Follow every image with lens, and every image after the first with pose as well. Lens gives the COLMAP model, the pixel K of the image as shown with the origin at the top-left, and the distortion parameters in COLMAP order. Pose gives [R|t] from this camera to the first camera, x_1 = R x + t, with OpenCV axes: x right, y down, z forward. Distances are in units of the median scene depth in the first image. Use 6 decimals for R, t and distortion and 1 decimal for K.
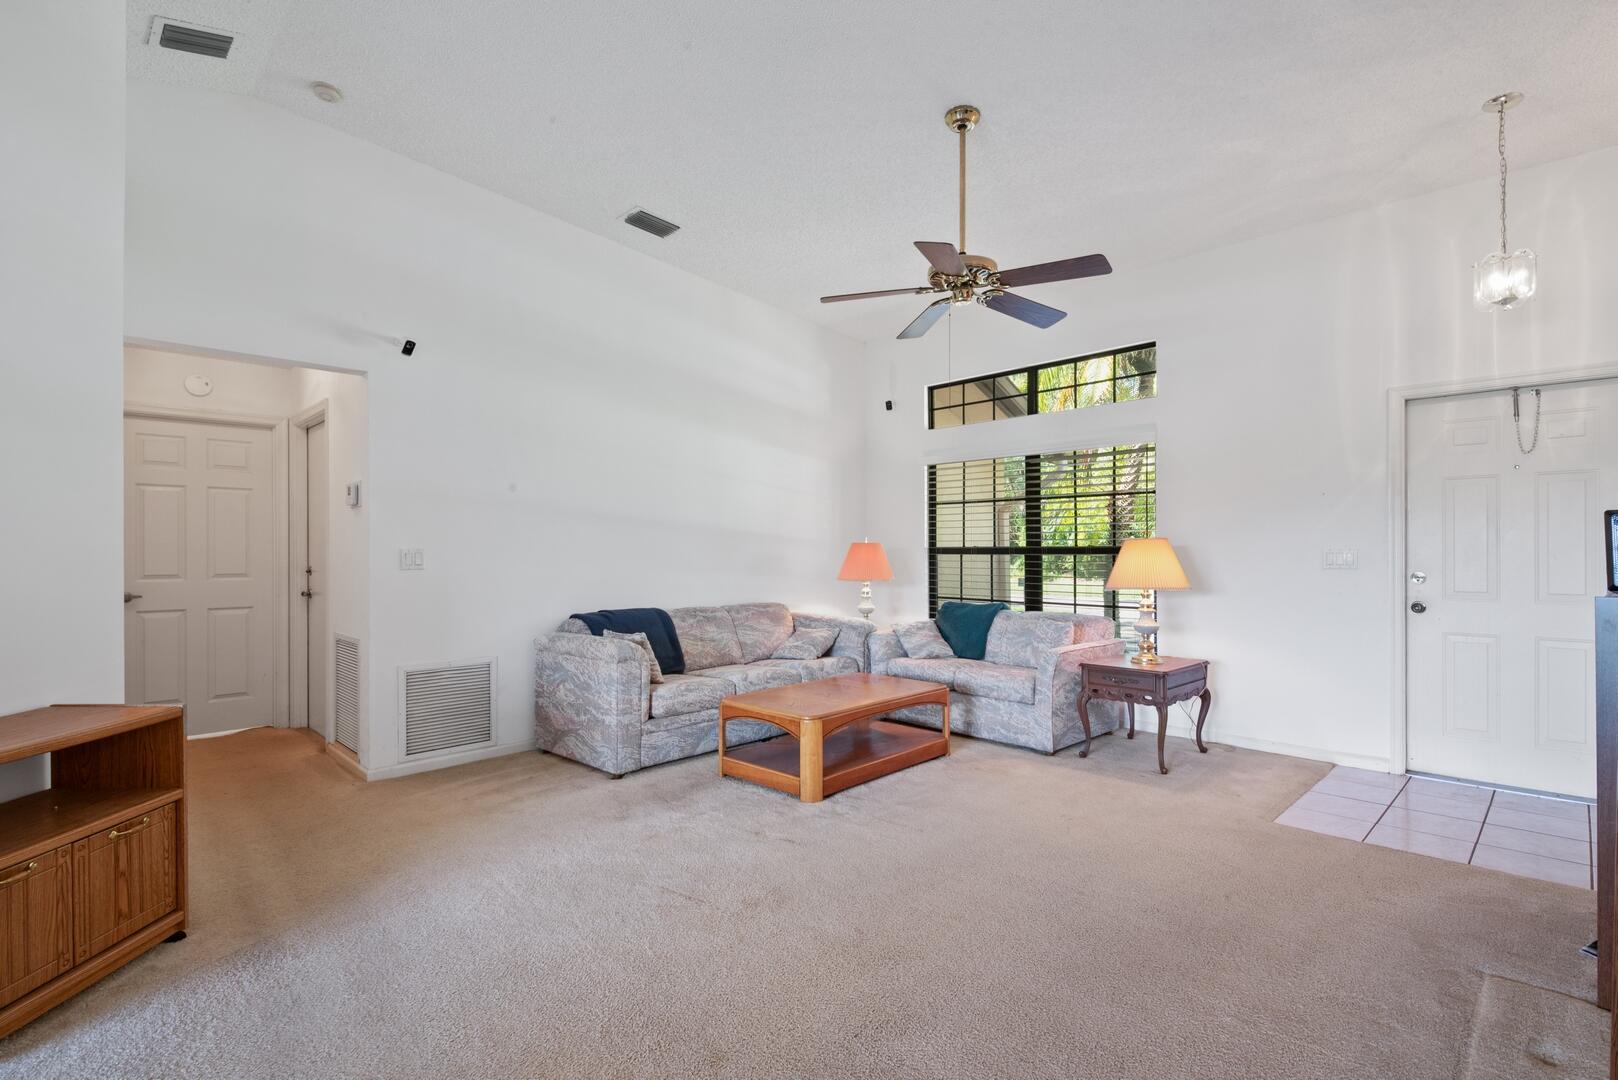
lens RADIAL K [[785.1, 0, 812.0], [0, 785.1, 553.2], [0, 0, 1]] dist [0.067505, -0.064822]
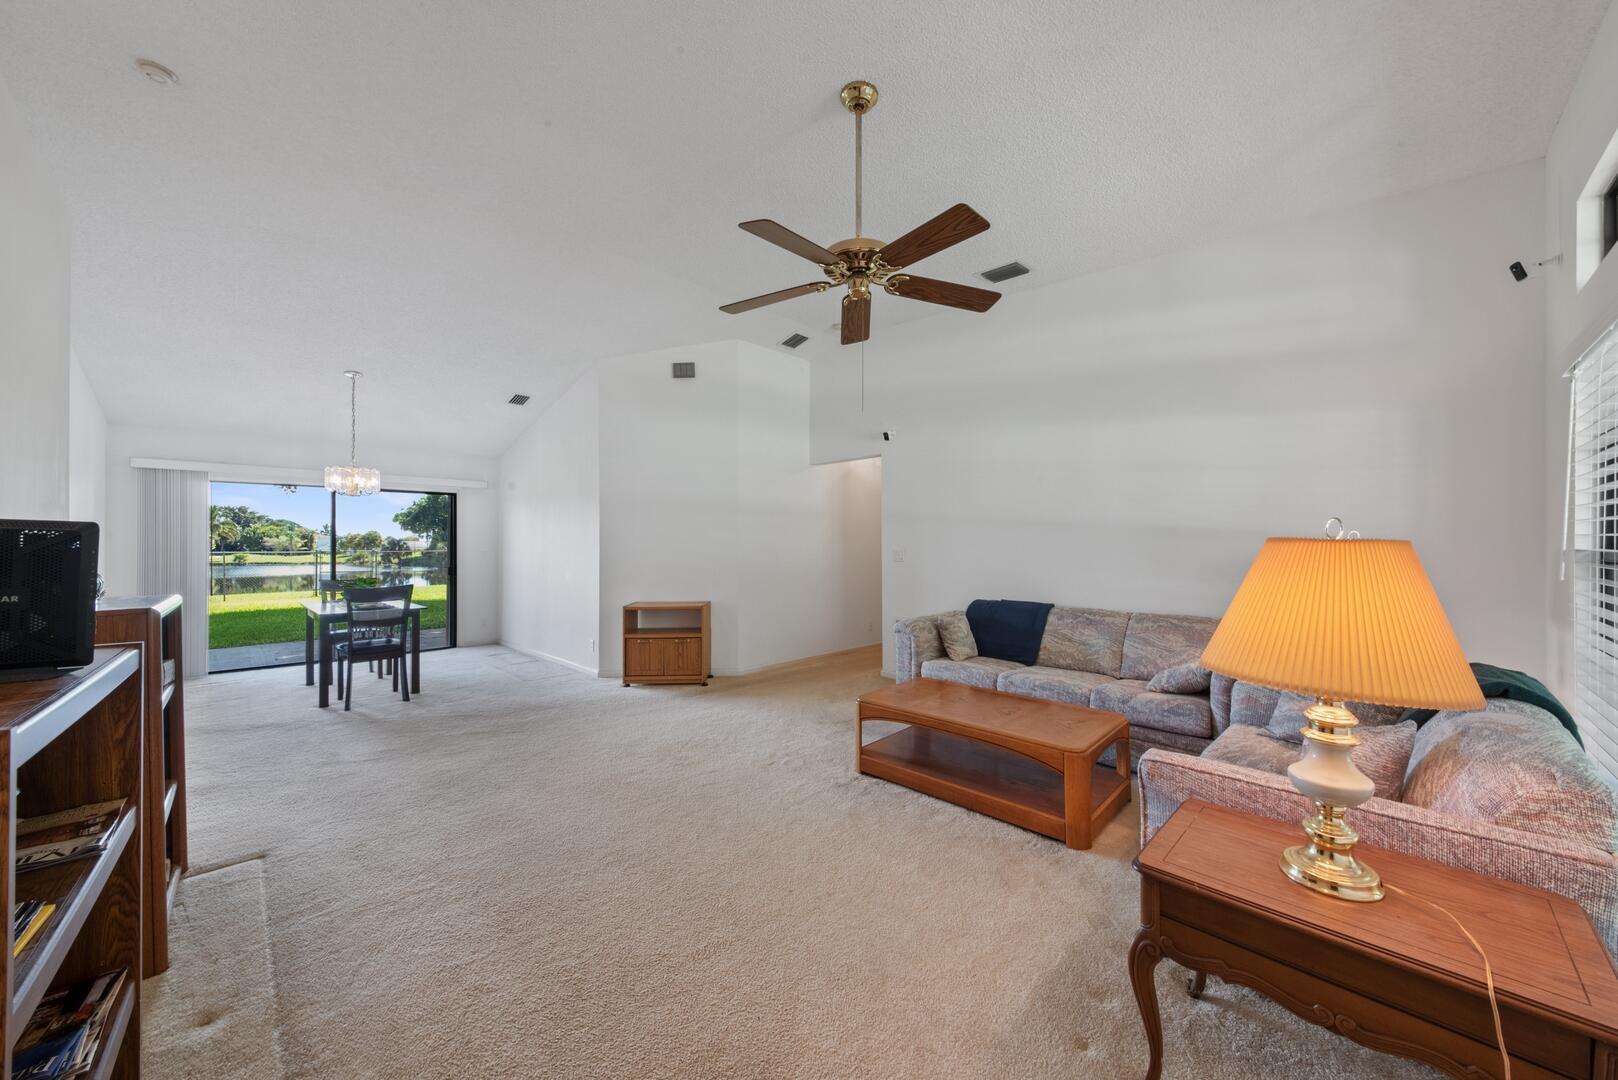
lens RADIAL K [[574.6, 0, 802.1], [0, 574.6, 539.7], [0, 0, 1]] dist [0.000543, -0.000236]
pose [[-0.040301, -0.006439, -0.999167, 0.764187], [0.003963, 0.999970, -0.006604, -0.020293], [0.999180, -0.004226, -0.040274, 0.851066]]
